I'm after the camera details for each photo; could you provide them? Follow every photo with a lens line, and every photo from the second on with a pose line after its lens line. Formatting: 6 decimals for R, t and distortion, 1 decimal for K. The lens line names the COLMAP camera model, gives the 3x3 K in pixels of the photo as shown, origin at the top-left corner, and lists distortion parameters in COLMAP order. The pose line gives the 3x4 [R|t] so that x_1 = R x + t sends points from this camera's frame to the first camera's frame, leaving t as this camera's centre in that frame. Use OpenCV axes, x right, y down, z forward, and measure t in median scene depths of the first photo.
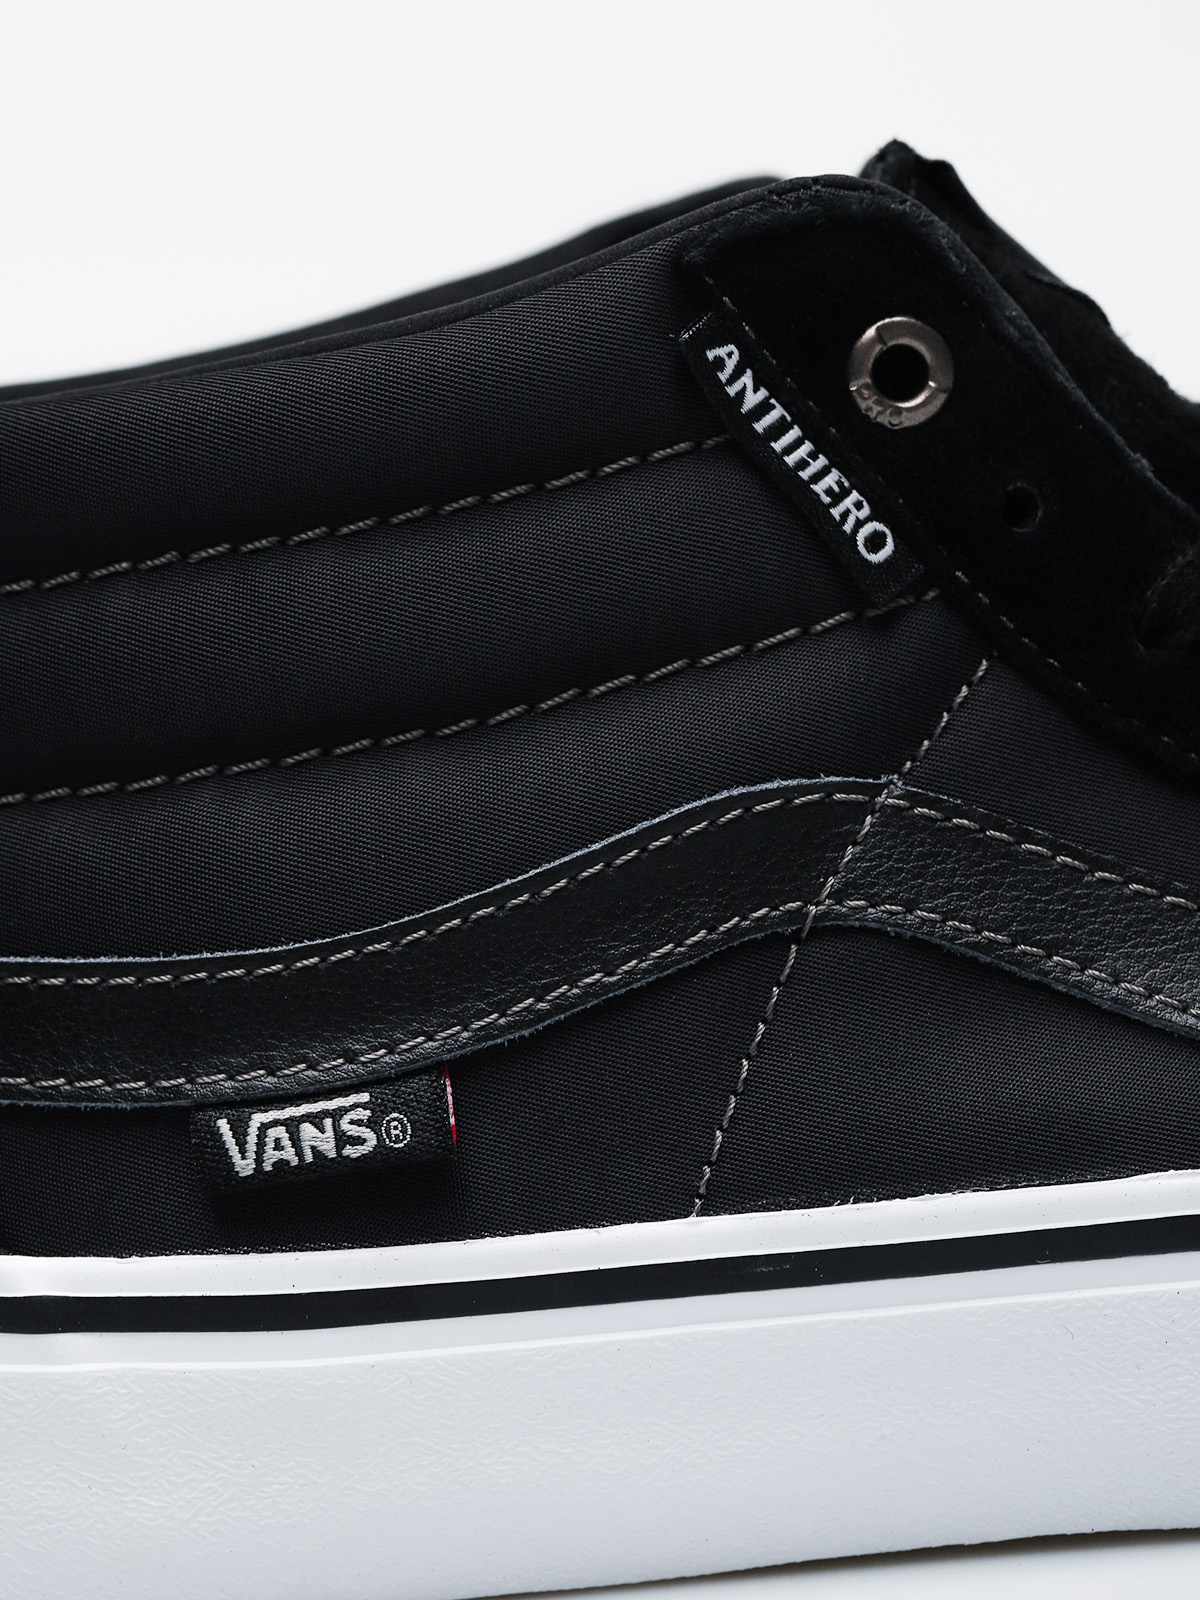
lens RADIAL K [[4578.6, 0, 595.0], [0, 4578.6, 801.6], [0, 0, 1]] dist [-0.085719, 0.000000]
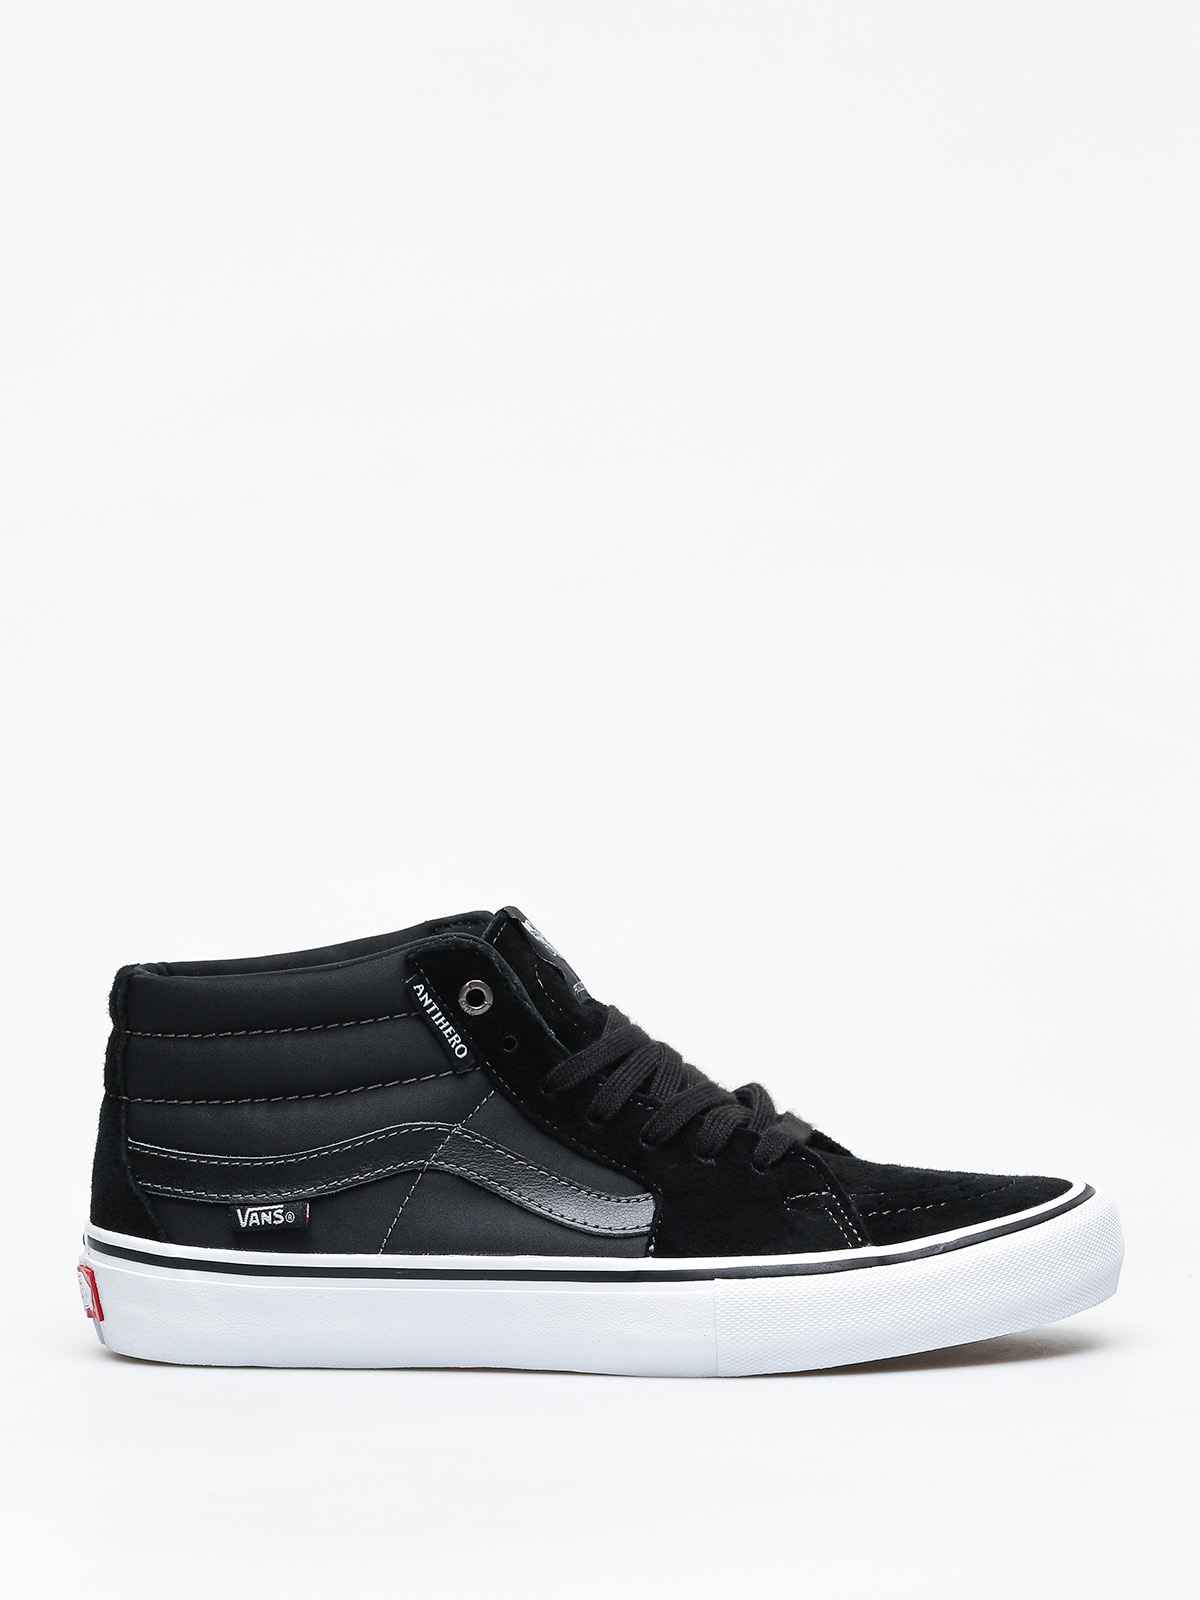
lens RADIAL K [[4578.6, 0, 603.0], [0, 4578.6, 801.3], [0, 0, 1]] dist [-0.085719, 0.000000]
pose [[0.991433, 0.098008, -0.086339, 0.418800], [-0.102623, 0.993426, -0.050726, -0.077964], [0.080800, 0.059152, 0.994974, -2.181241]]
